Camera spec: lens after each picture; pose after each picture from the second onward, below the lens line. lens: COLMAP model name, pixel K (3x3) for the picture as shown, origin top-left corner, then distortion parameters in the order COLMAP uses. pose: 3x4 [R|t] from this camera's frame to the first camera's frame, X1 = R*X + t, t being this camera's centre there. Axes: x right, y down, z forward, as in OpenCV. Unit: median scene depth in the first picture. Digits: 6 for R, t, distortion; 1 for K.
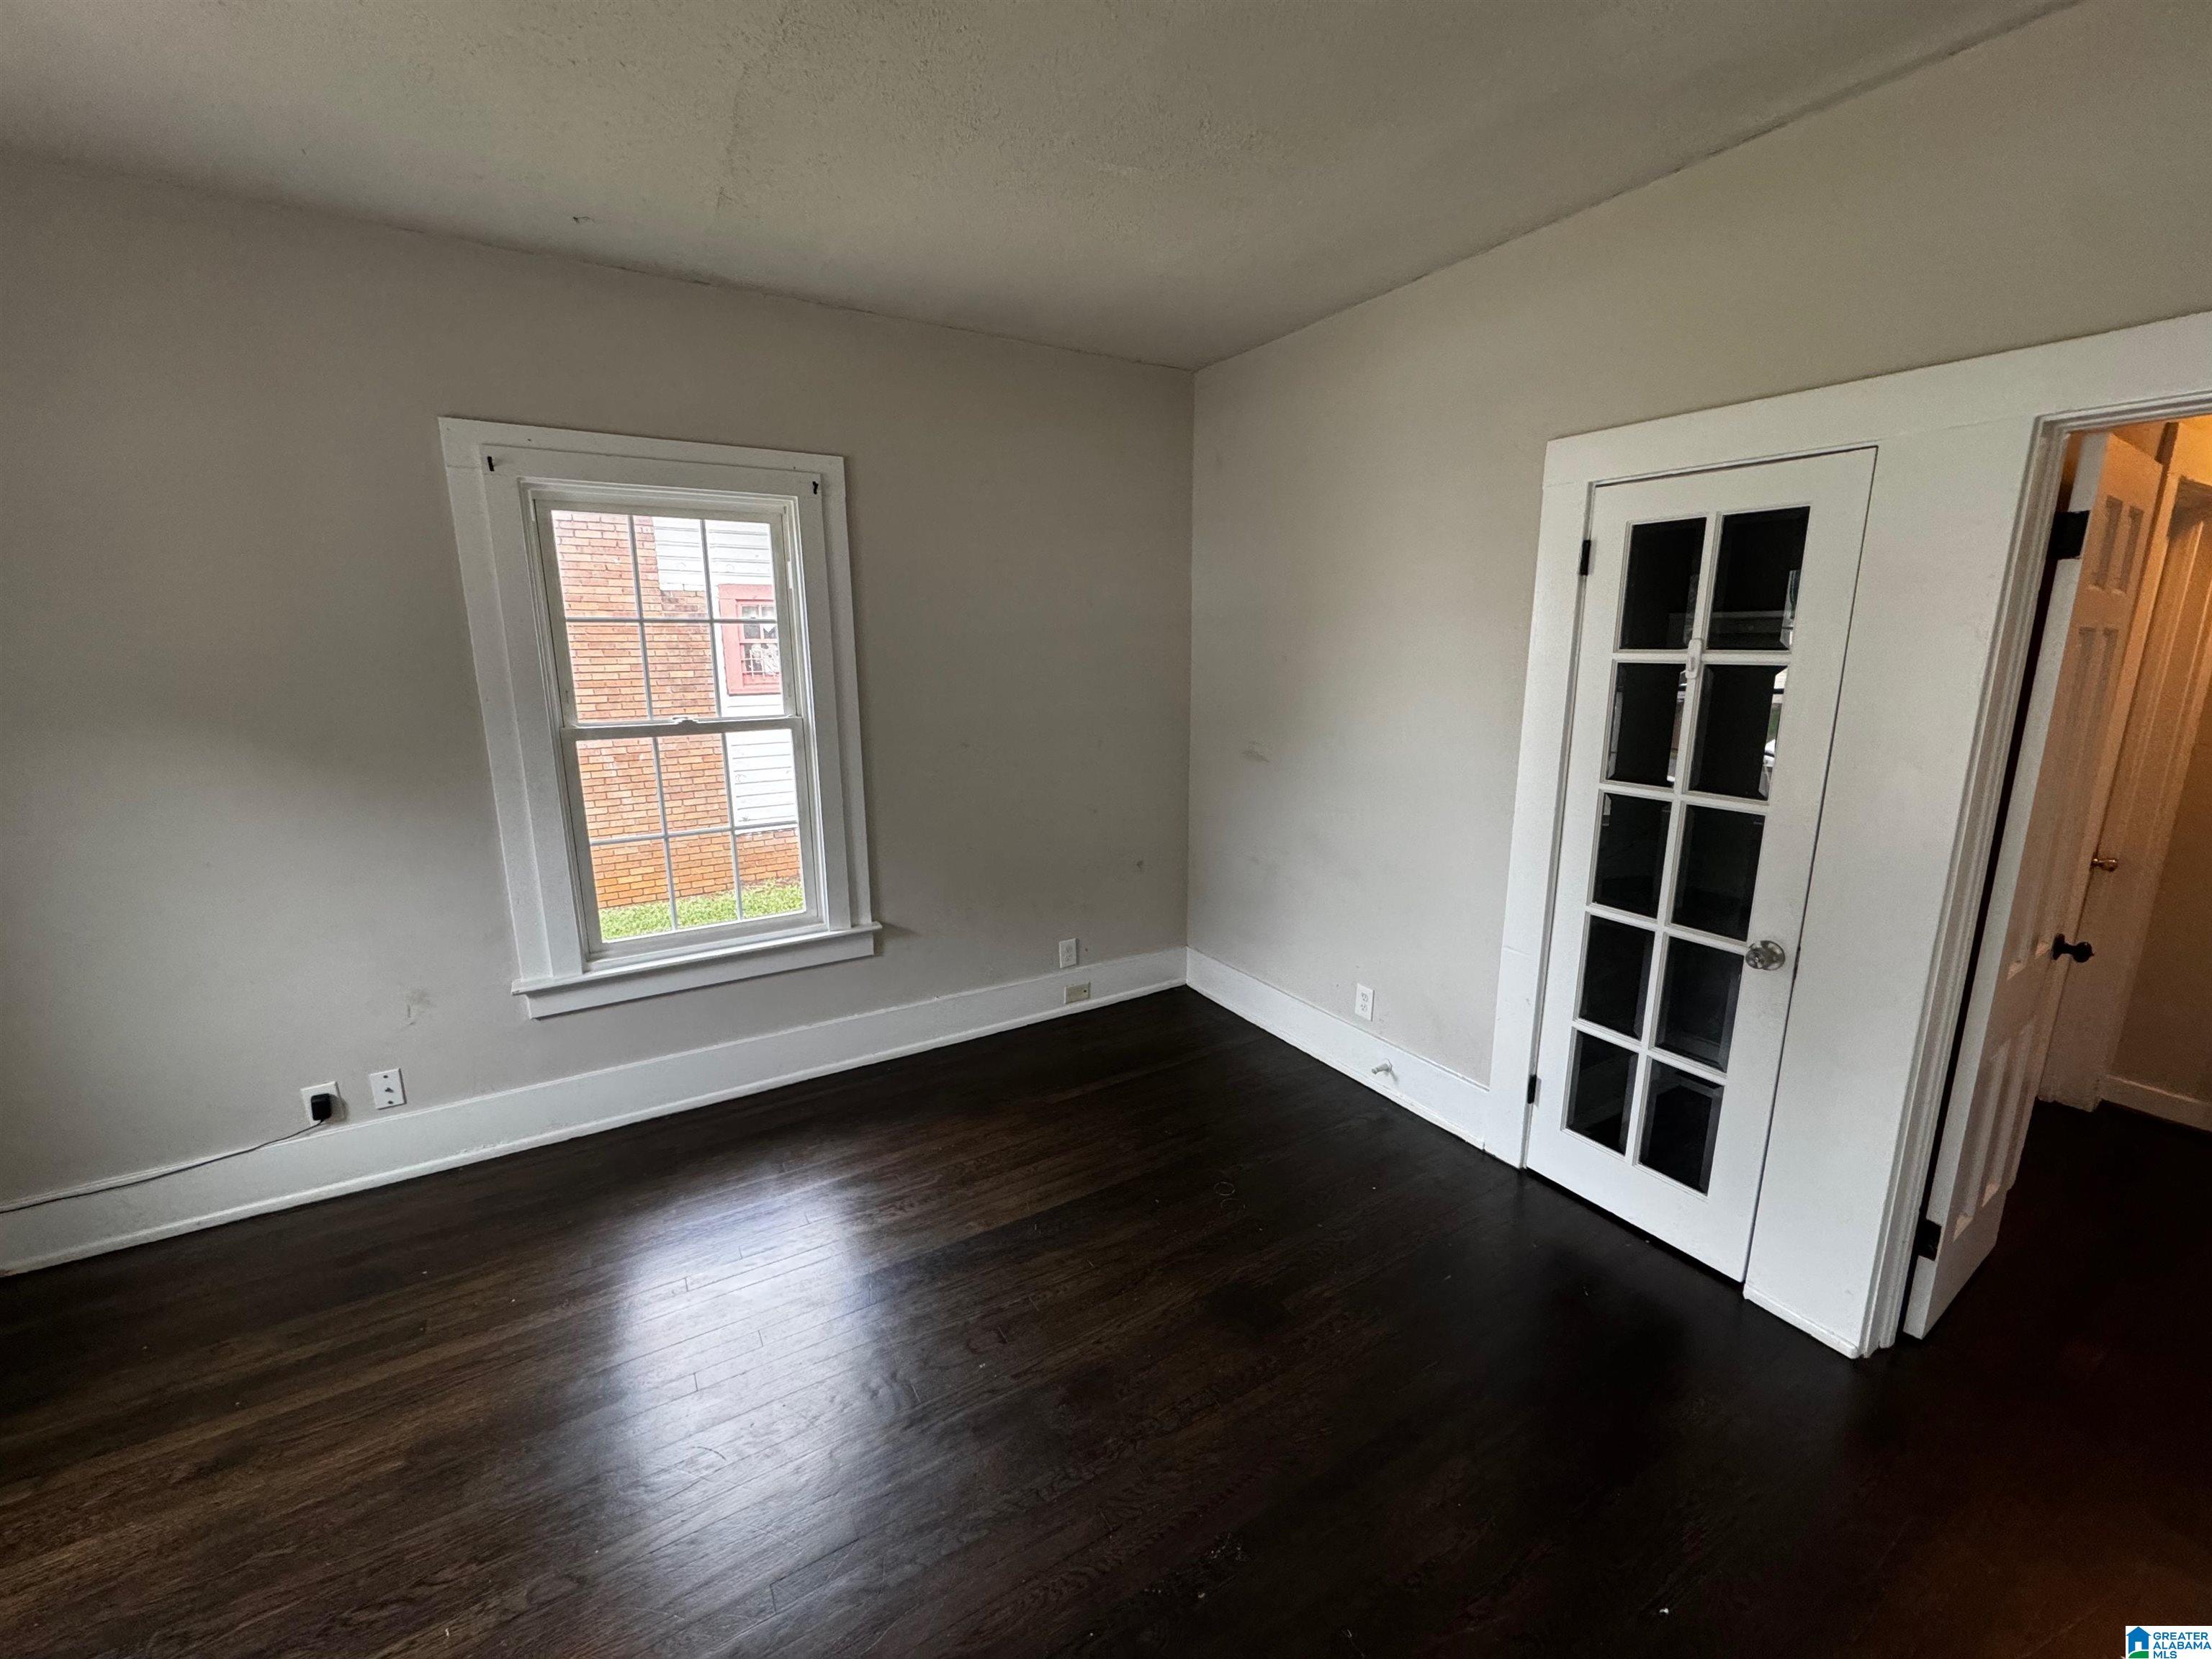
lens RADIAL K [[880.8, 0, 1106.0], [0, 880.8, 829.5], [0, 0, 1]] dist [-0.000611, -0.000207]
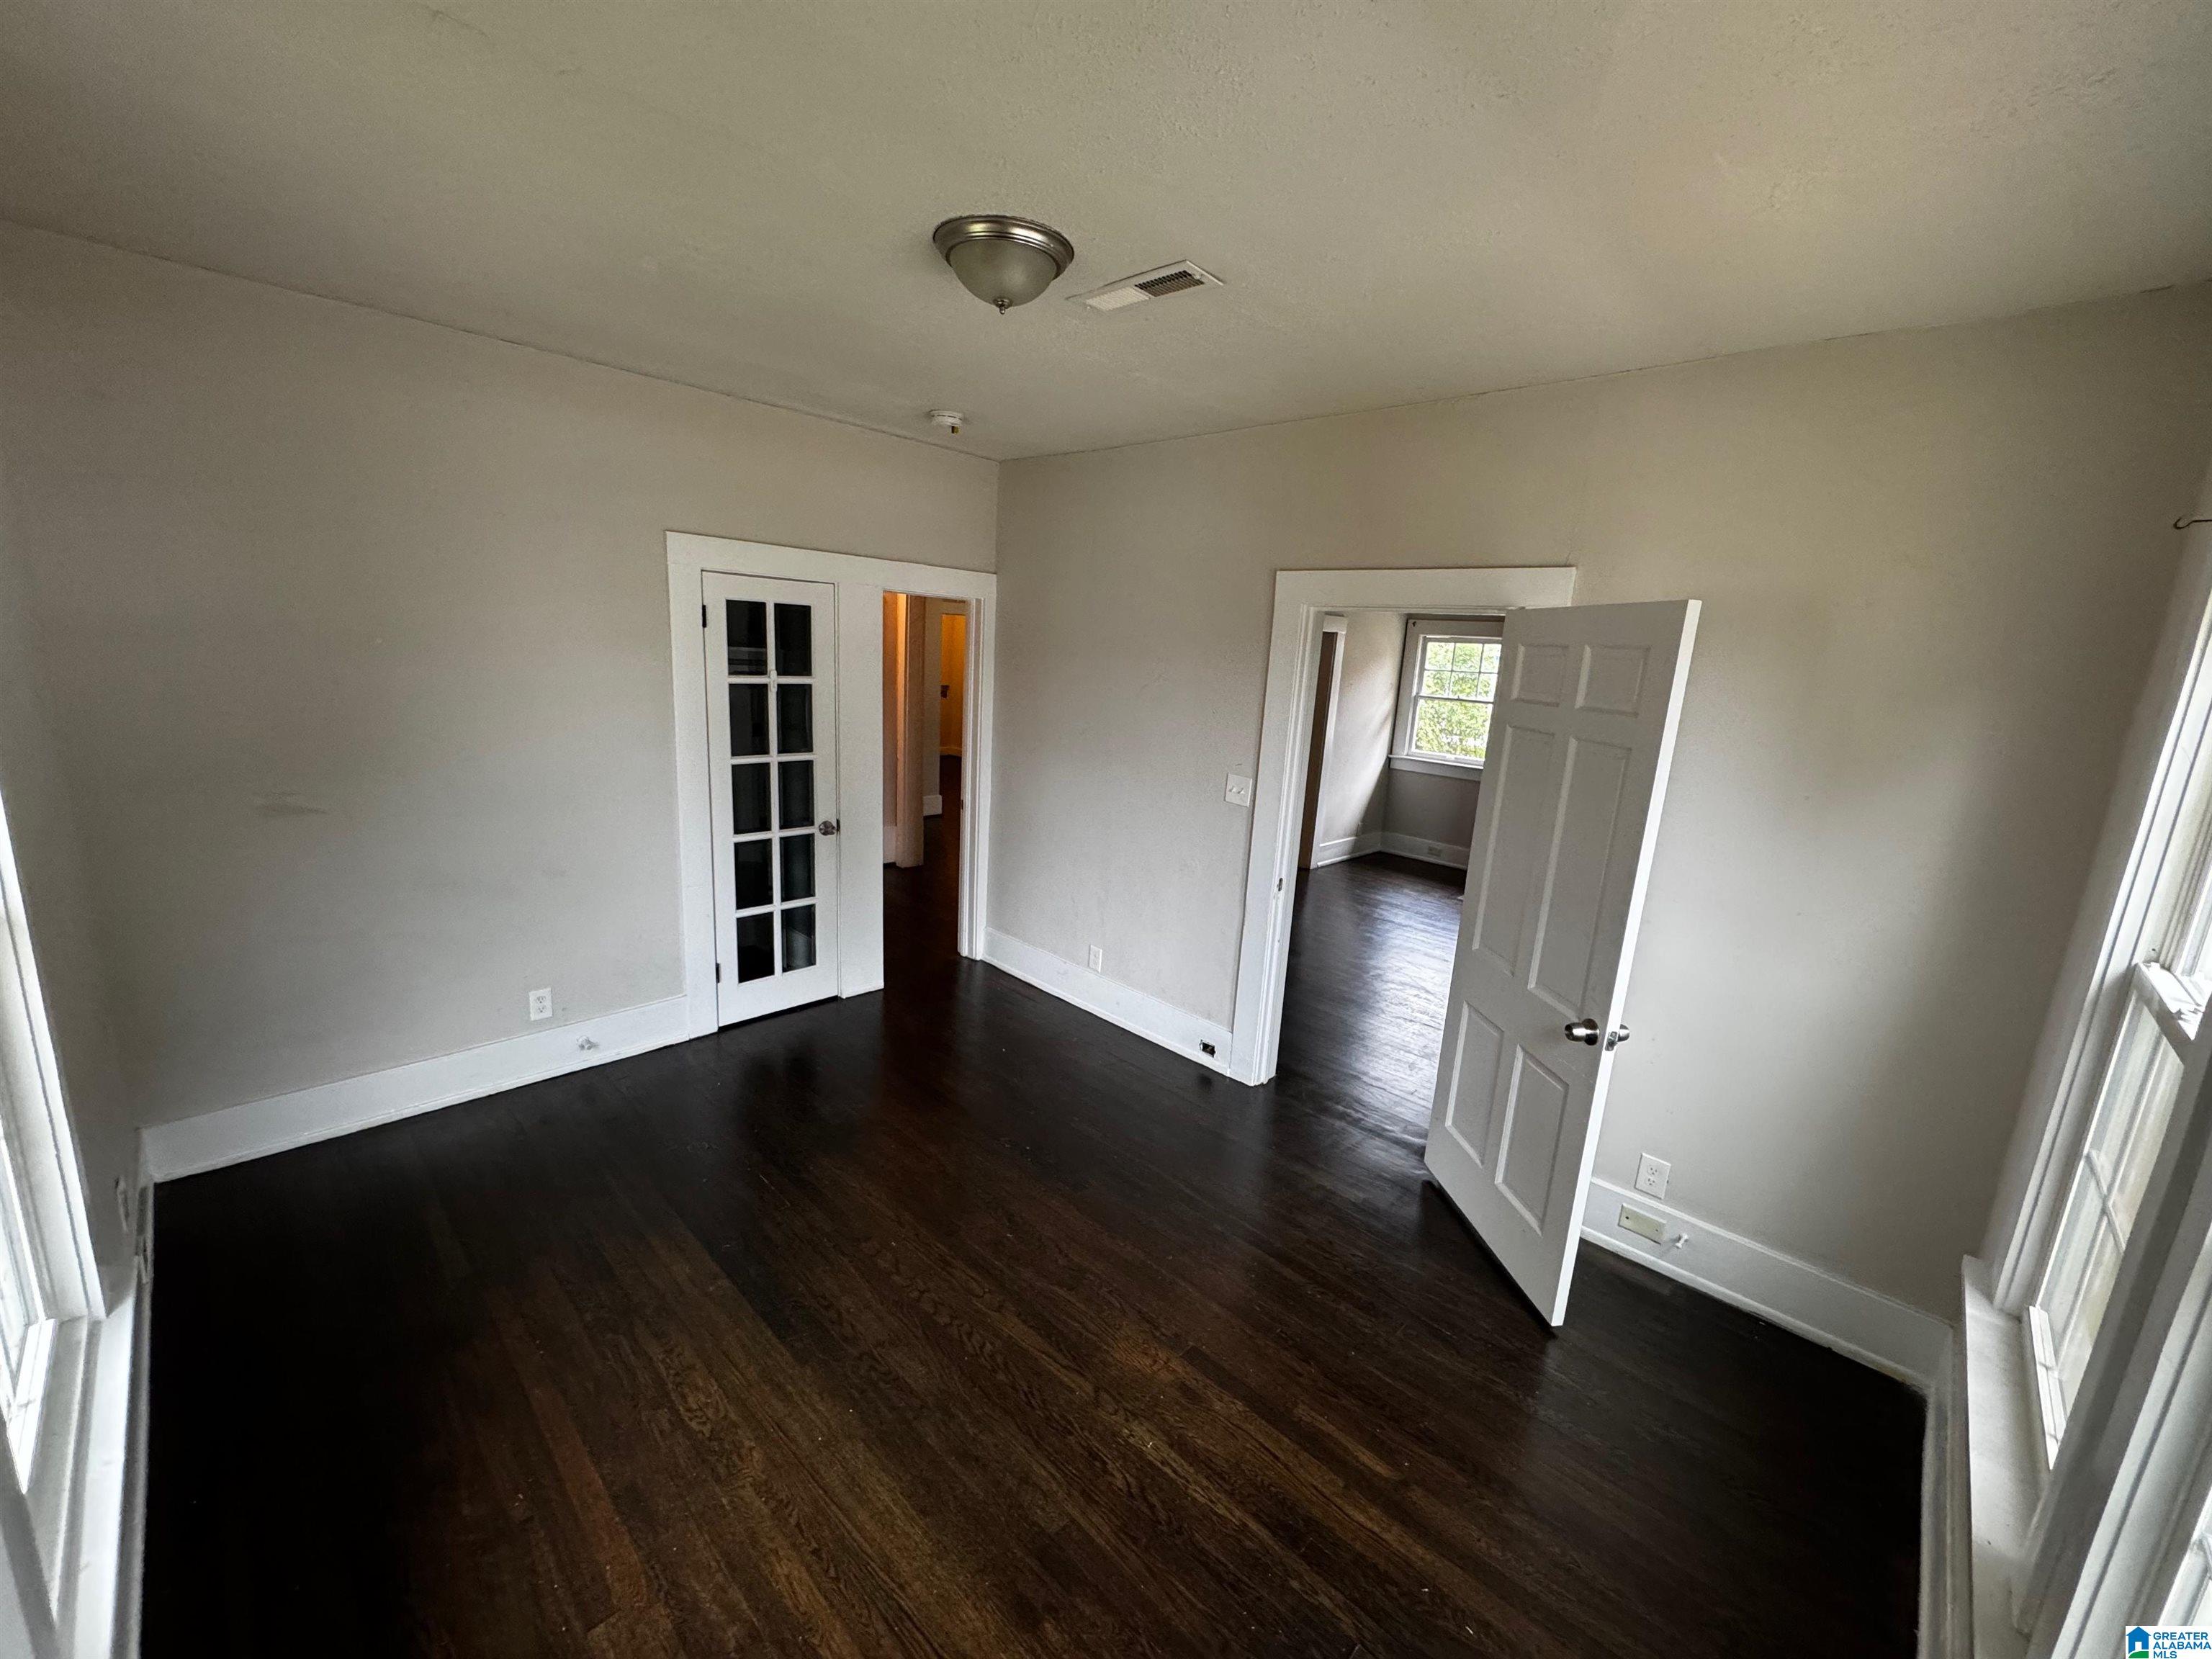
lens RADIAL K [[876.0, 0, 1113.6], [0, 876.0, 825.2], [0, 0, 1]] dist [0.000204, -0.000182]
pose [[-0.260556, -0.208691, 0.942634, -1.153444], [0.151621, 0.955398, 0.253427, -0.239347], [-0.953479, 0.208955, -0.217293, 0.725148]]
